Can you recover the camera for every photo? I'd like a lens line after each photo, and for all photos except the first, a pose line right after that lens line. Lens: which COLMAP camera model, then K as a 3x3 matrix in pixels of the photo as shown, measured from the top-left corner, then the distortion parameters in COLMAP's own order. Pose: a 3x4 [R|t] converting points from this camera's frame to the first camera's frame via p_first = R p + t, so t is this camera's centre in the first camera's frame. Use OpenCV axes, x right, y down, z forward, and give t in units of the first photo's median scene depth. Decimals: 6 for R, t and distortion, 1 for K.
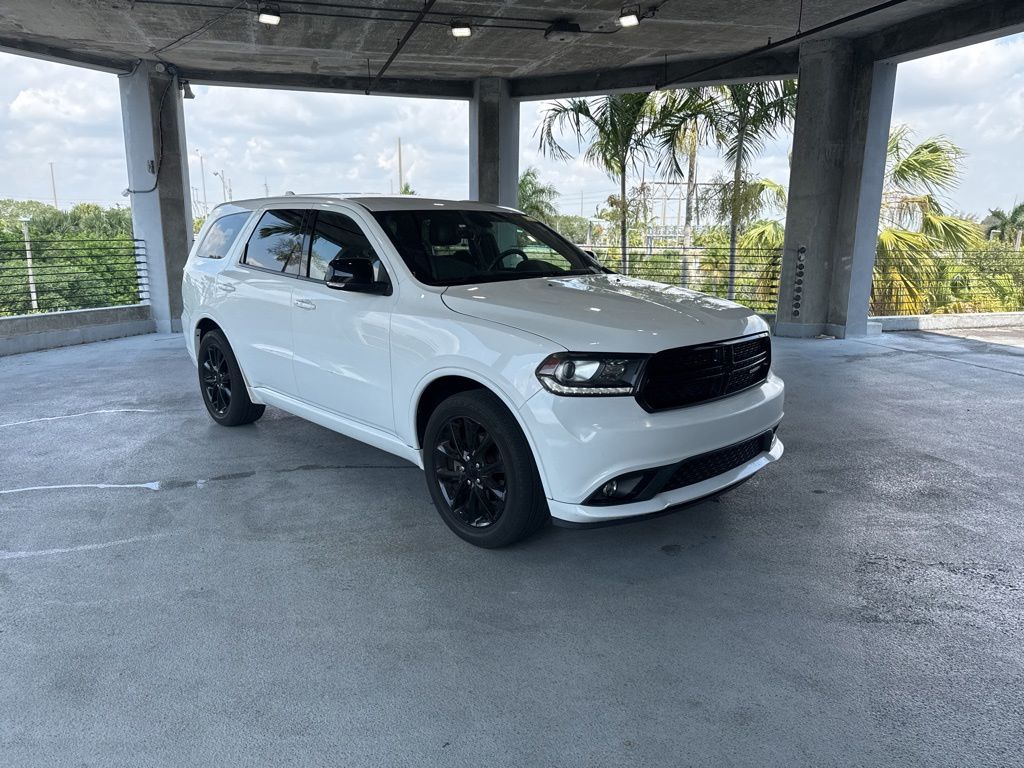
lens RADIAL K [[727.7, 0, 509.3], [0, 727.7, 382.3], [0, 0, 1]] dist [0.004184, -0.010407]
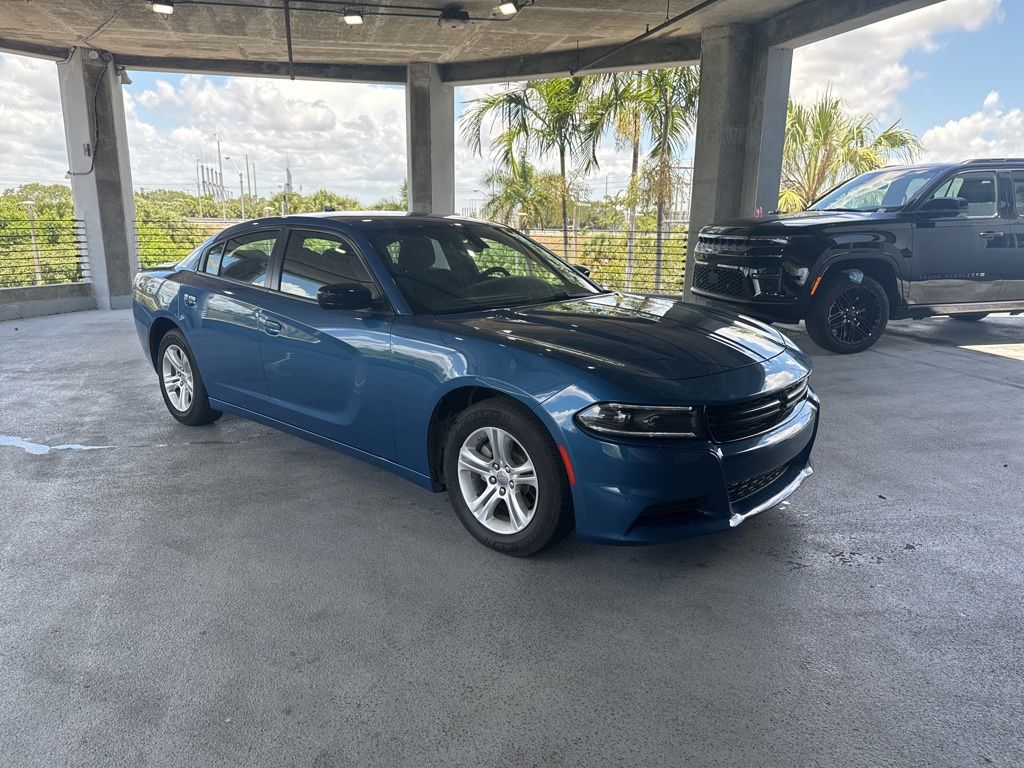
lens RADIAL K [[729.1, 0, 517.9], [0, 729.1, 383.0], [0, 0, 1]] dist [0.009787, -0.019038]
pose [[0.999681, 0.009133, -0.023529, 0.165445], [-0.008689, 0.999783, 0.018915, 0.014091], [0.023696, -0.018704, 0.999544, -0.041075]]
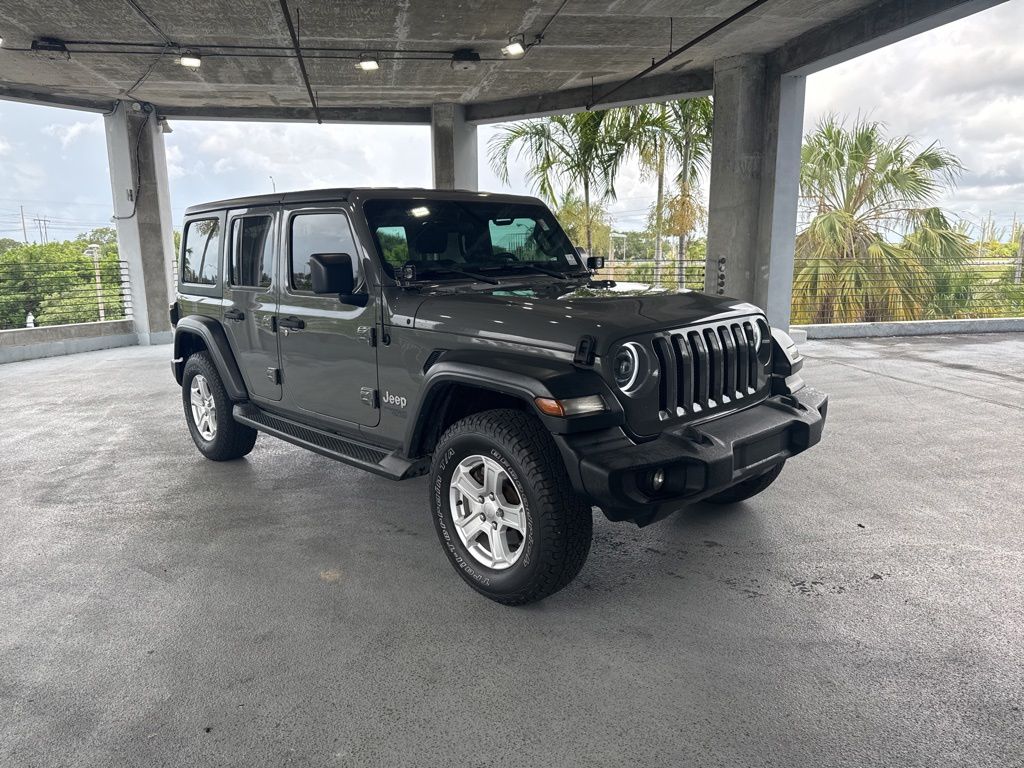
lens RADIAL K [[726.5, 0, 514.6], [0, 726.5, 381.2], [0, 0, 1]] dist [0.023822, -0.033941]
pose [[0.995416, -0.001262, -0.095631, 0.211101], [-0.001221, 0.999664, -0.025908, 0.015866], [0.095632, 0.025906, 0.995080, -0.043636]]
